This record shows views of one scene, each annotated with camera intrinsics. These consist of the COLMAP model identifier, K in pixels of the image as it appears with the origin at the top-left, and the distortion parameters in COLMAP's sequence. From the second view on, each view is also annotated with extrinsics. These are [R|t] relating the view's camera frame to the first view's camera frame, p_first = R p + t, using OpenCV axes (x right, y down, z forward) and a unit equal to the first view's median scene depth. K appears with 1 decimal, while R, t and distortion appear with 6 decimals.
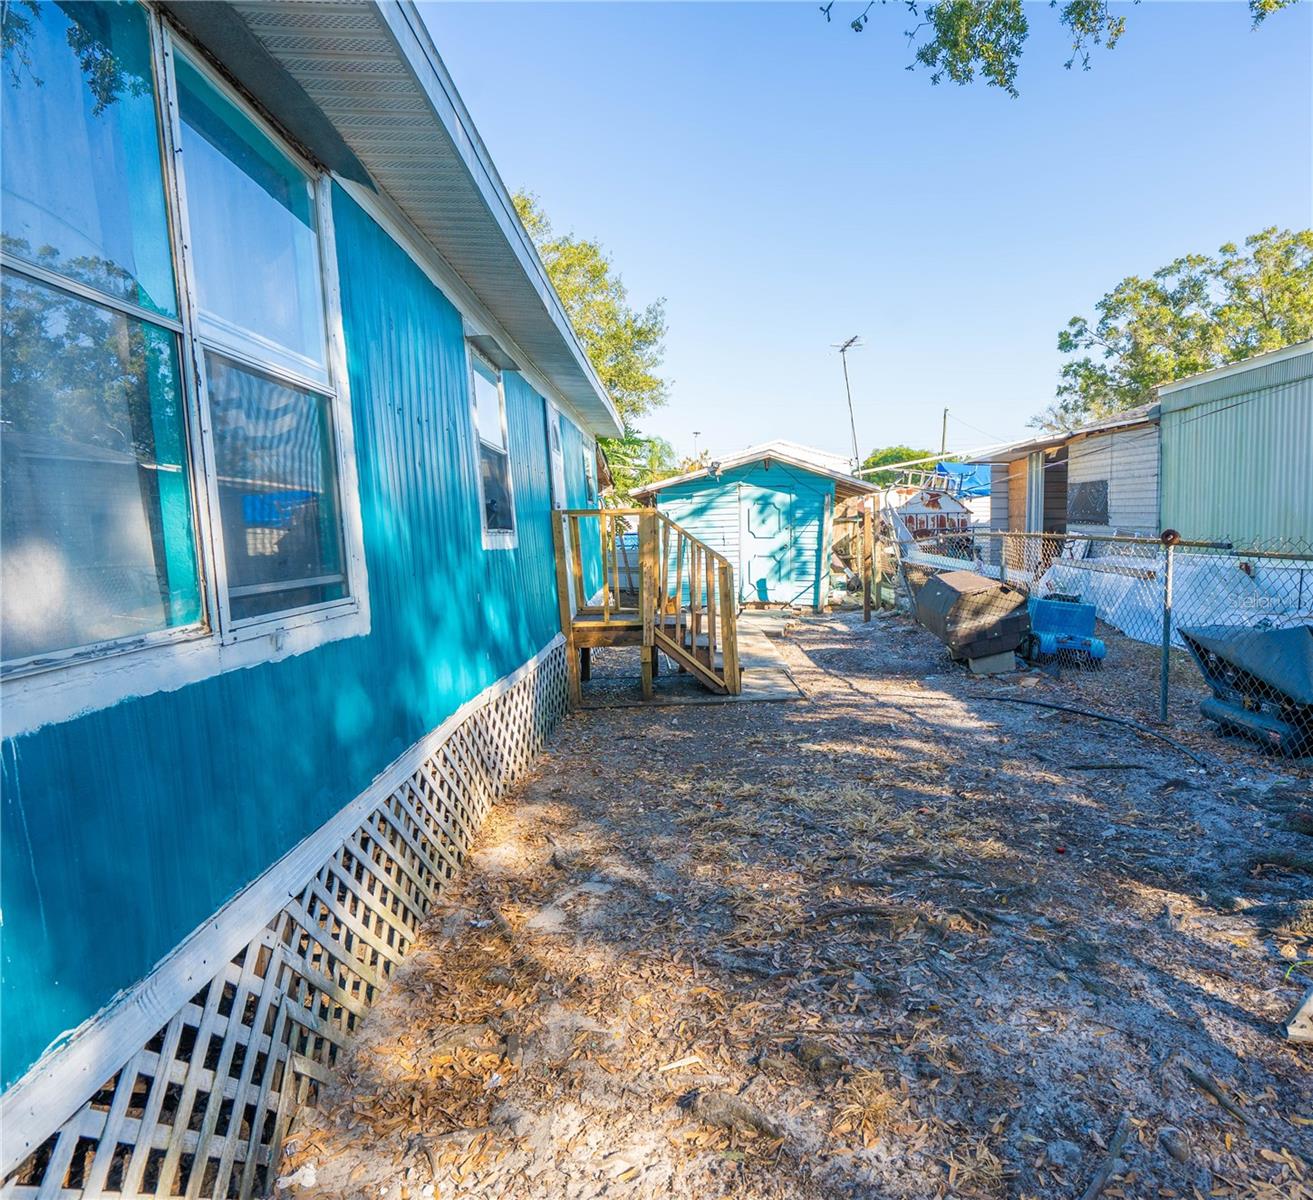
lens RADIAL K [[703.8, 0, 657.4], [0, 703.8, 599.1], [0, 0, 1]] dist [-0.003543, -0.000047]
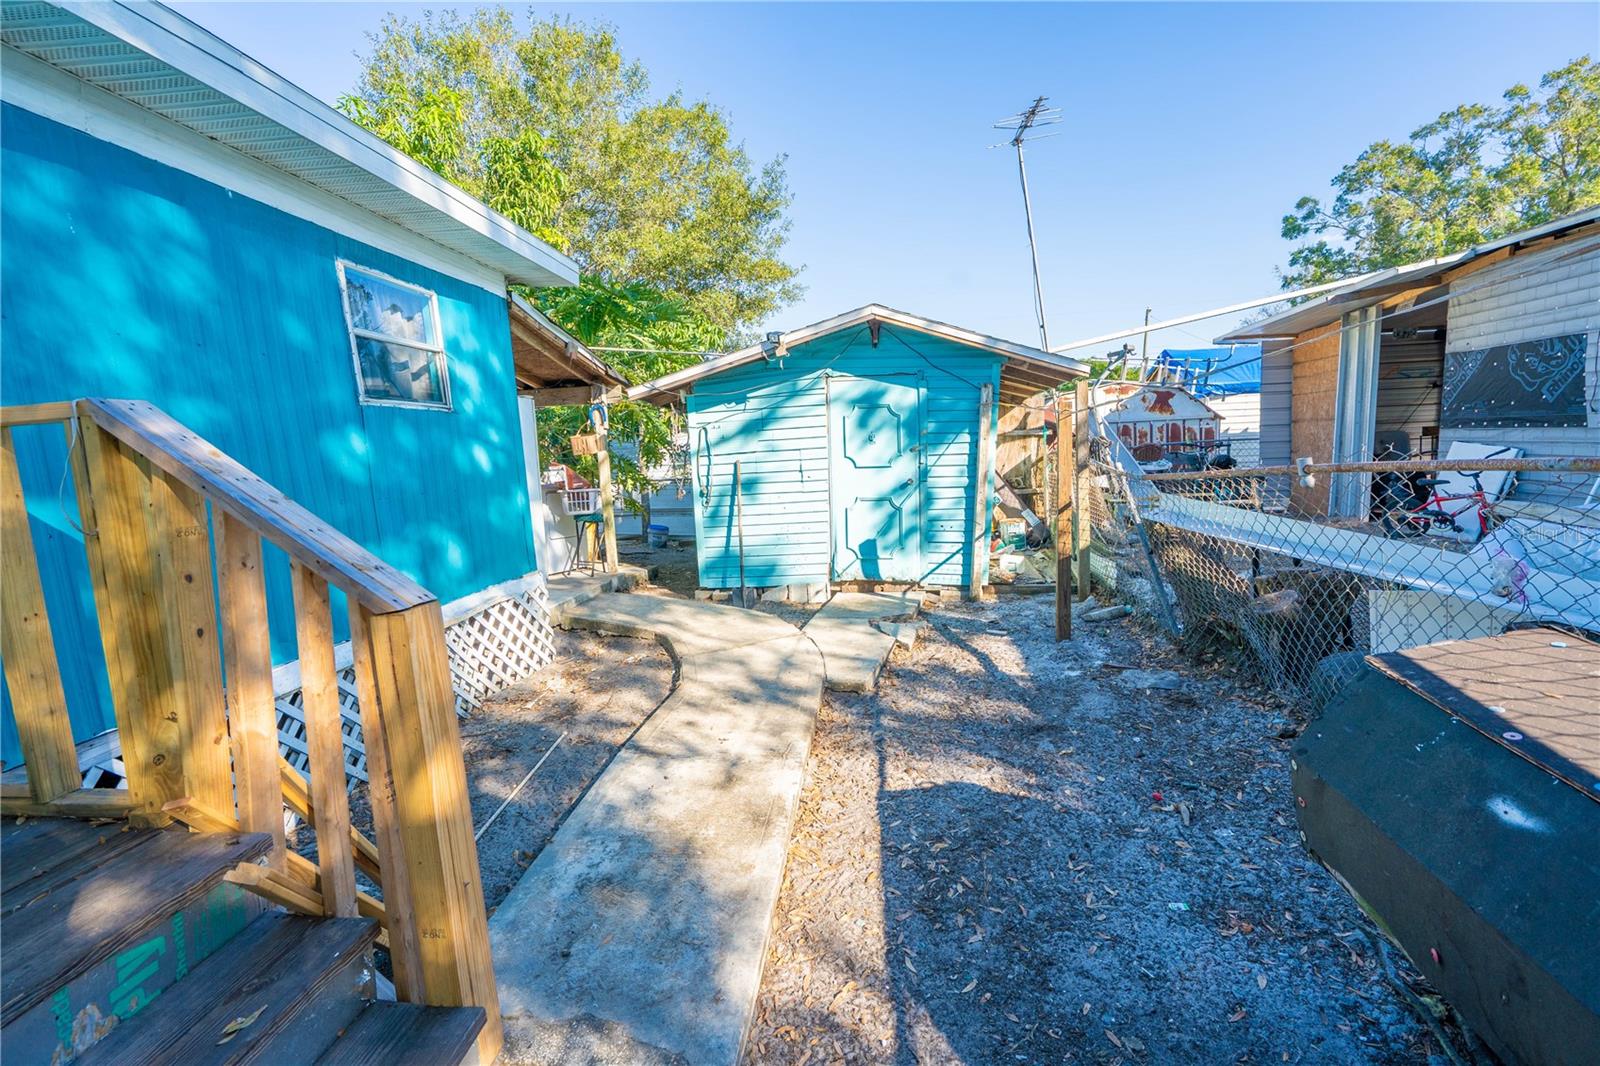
lens RADIAL K [[595.6, 0, 798.0], [0, 595.6, 526.9], [0, 0, 1]] dist [0.002937, 0.000184]
pose [[0.992958, -0.009660, -0.118074, 0.127093], [0.012977, 0.999542, 0.027353, -0.045691], [0.117755, -0.028693, 0.992628, 0.440159]]
